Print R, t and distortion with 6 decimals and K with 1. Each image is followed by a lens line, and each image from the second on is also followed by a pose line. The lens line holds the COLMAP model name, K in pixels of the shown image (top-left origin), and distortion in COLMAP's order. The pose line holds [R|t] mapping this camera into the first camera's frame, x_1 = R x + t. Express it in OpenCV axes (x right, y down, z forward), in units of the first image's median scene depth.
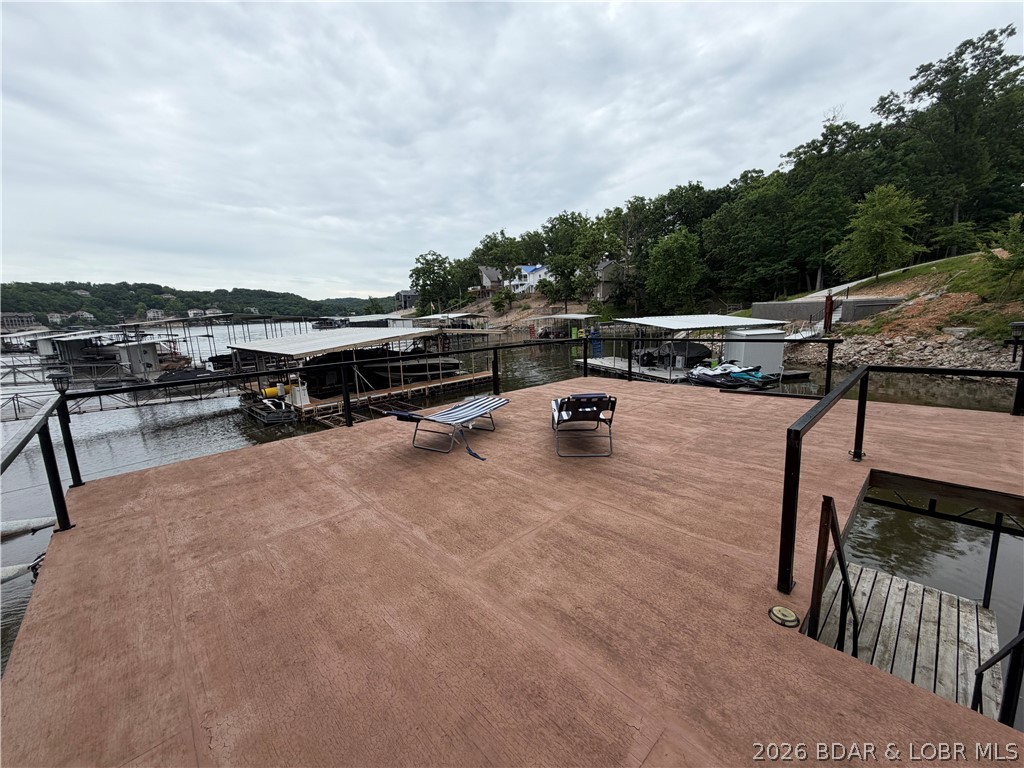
lens RADIAL K [[406.5, 0, 507.4], [0, 406.5, 383.4], [0, 0, 1]] dist [0.000325, 0.000077]
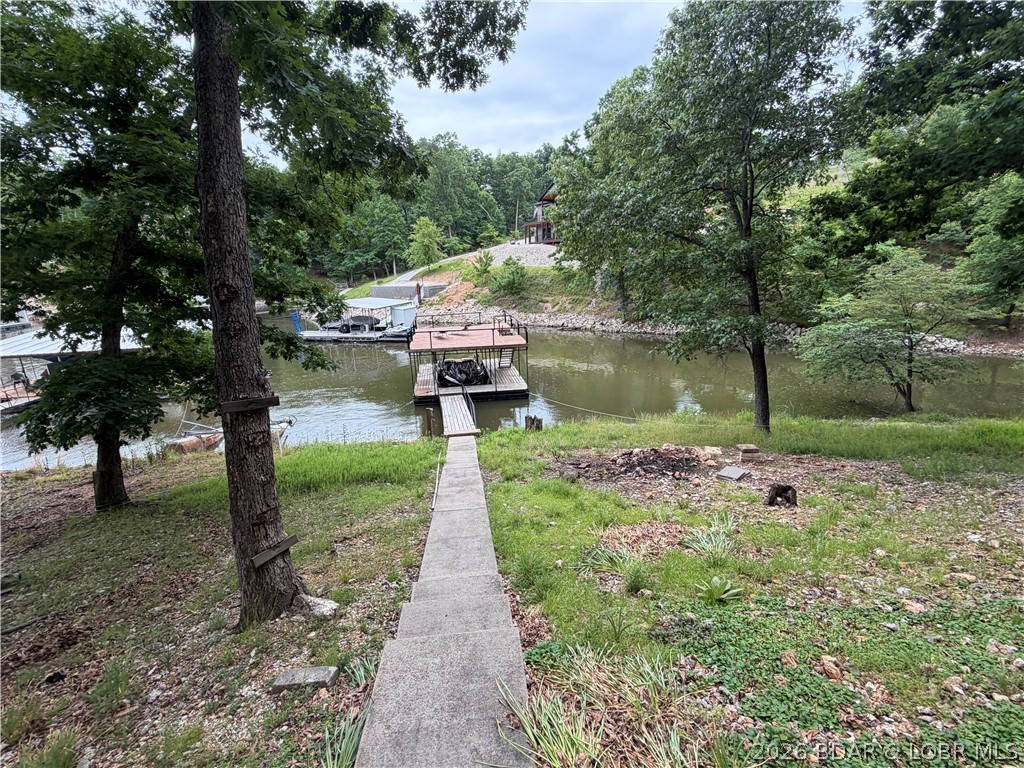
lens RADIAL K [[452.2, 0, 512.0], [0, 452.2, 384.0], [0, 0, 1]] dist [-0.000147, -0.000013]
pose [[0.556686, -0.193348, 0.807909, -0.573419], [0.152733, 0.979780, 0.129240, 0.017125], [-0.816562, 0.051448, 0.574960, -0.385382]]
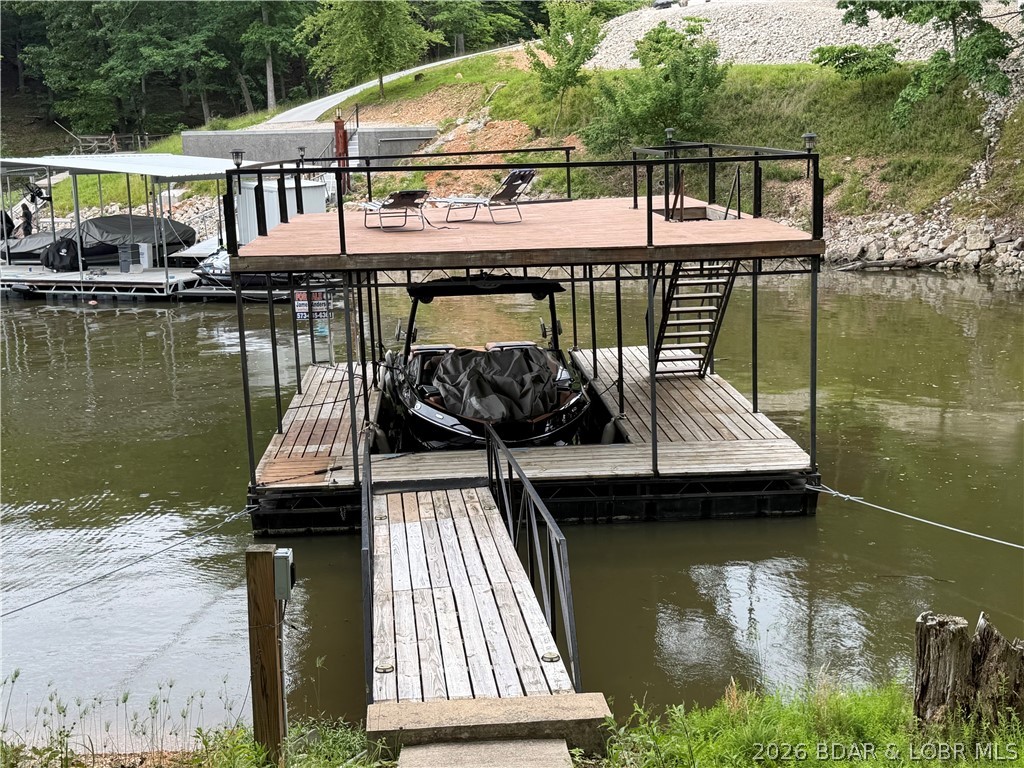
lens RADIAL K [[1361.8, 0, 512.0], [0, 1361.8, 384.0], [0, 0, 1]] dist [0.124682, -0.023908]
pose [[0.628754, -0.122468, 0.767900, -0.384343], [0.139301, 0.989285, 0.043717, 0.059688], [-0.765025, 0.079482, 0.639077, -0.210834]]
